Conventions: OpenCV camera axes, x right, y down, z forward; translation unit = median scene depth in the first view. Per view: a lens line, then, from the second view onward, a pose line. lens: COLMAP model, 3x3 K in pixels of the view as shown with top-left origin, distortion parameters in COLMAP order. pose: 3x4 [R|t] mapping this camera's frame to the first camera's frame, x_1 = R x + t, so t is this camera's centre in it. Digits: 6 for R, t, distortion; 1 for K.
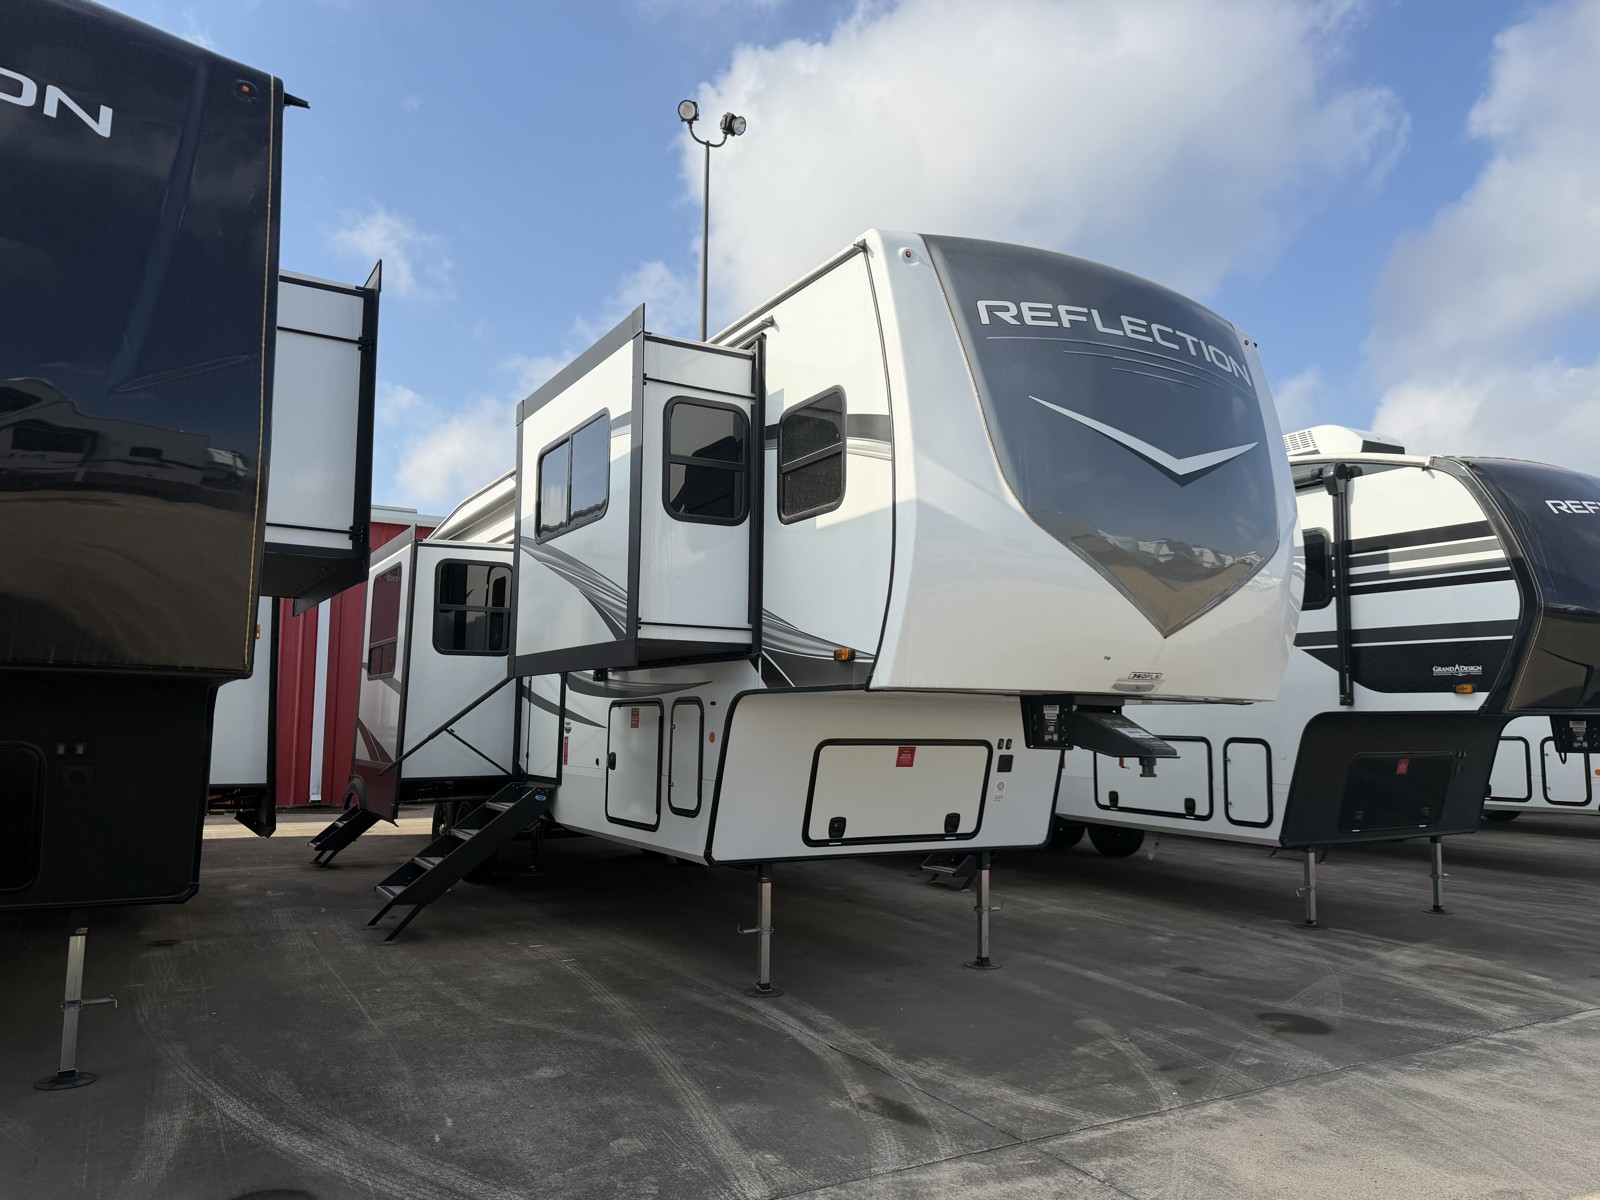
lens RADIAL K [[1122.5, 0, 805.7], [0, 1122.5, 590.5], [0, 0, 1]] dist [0.132613, -0.266241]
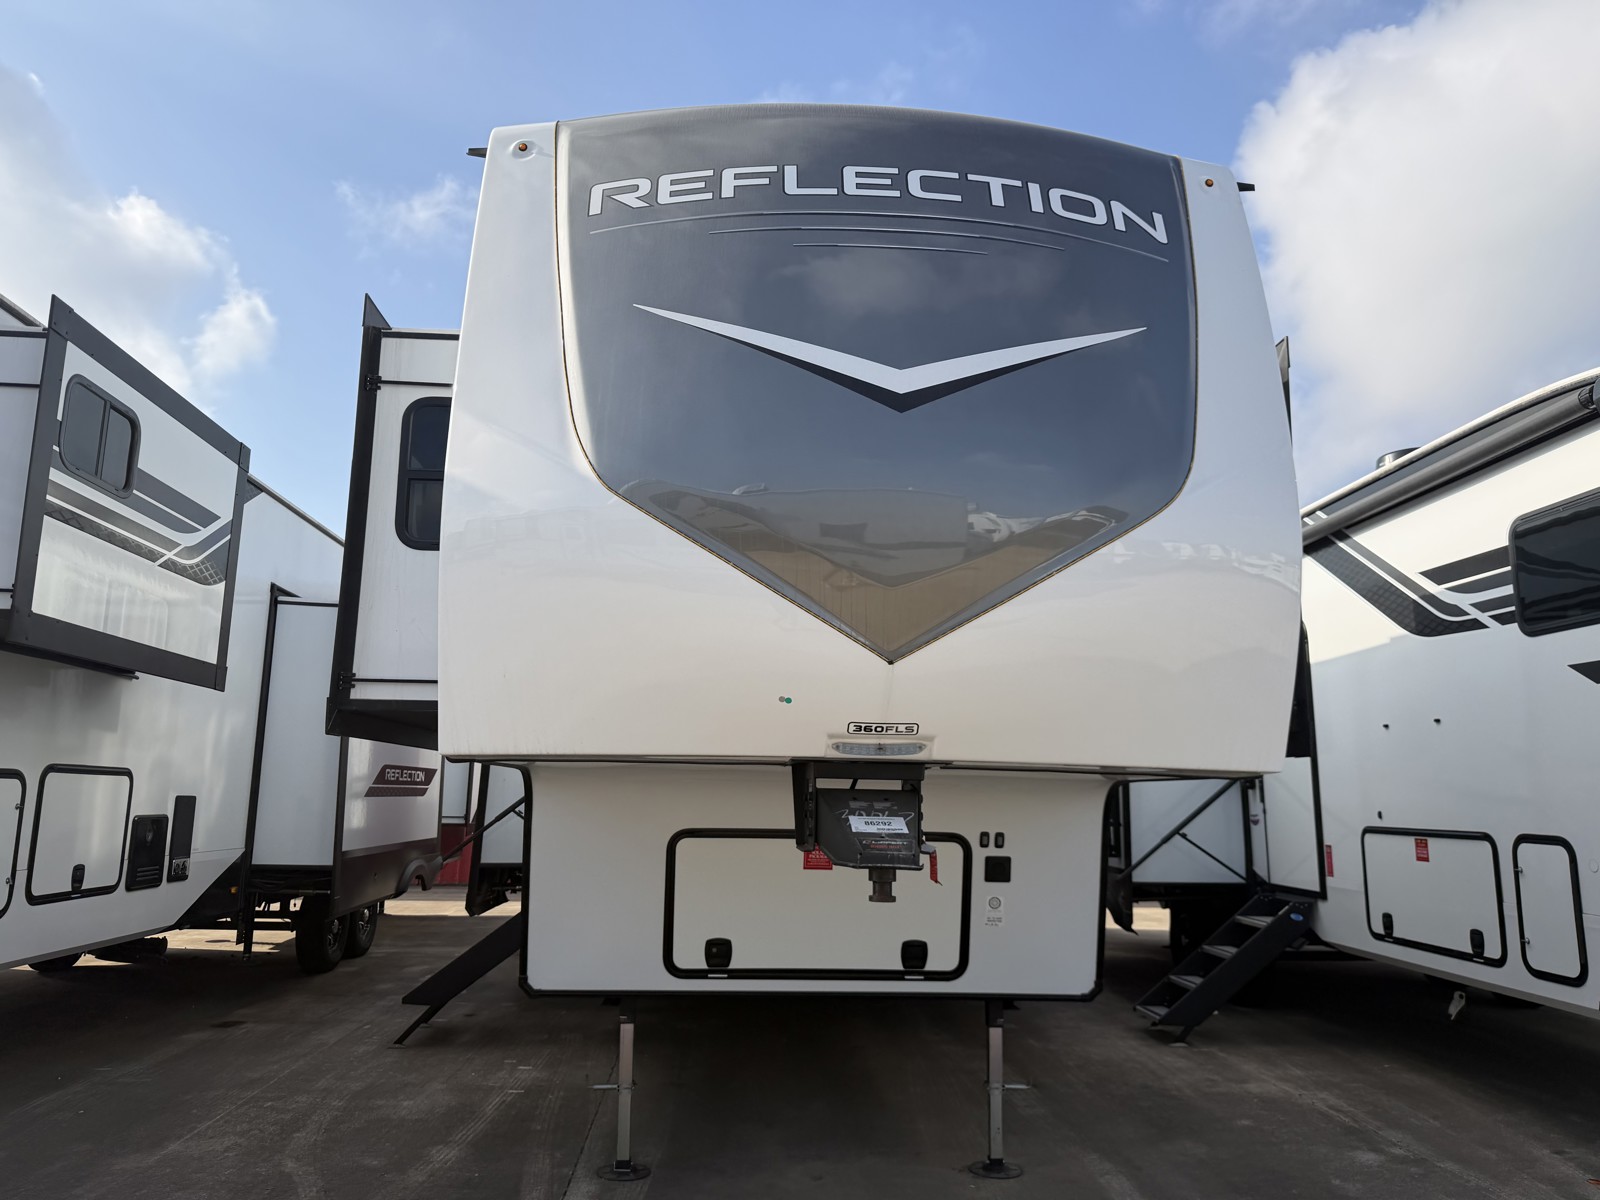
lens RADIAL K [[1155.9, 0, 799.2], [0, 1155.9, 572.6], [0, 0, 1]] dist [0.040698, -0.055307]
pose [[0.895277, -0.082048, -0.437889, 0.398911], [0.046687, 0.994762, -0.090938, 0.034052], [0.443056, 0.060971, 0.894418, 0.318219]]
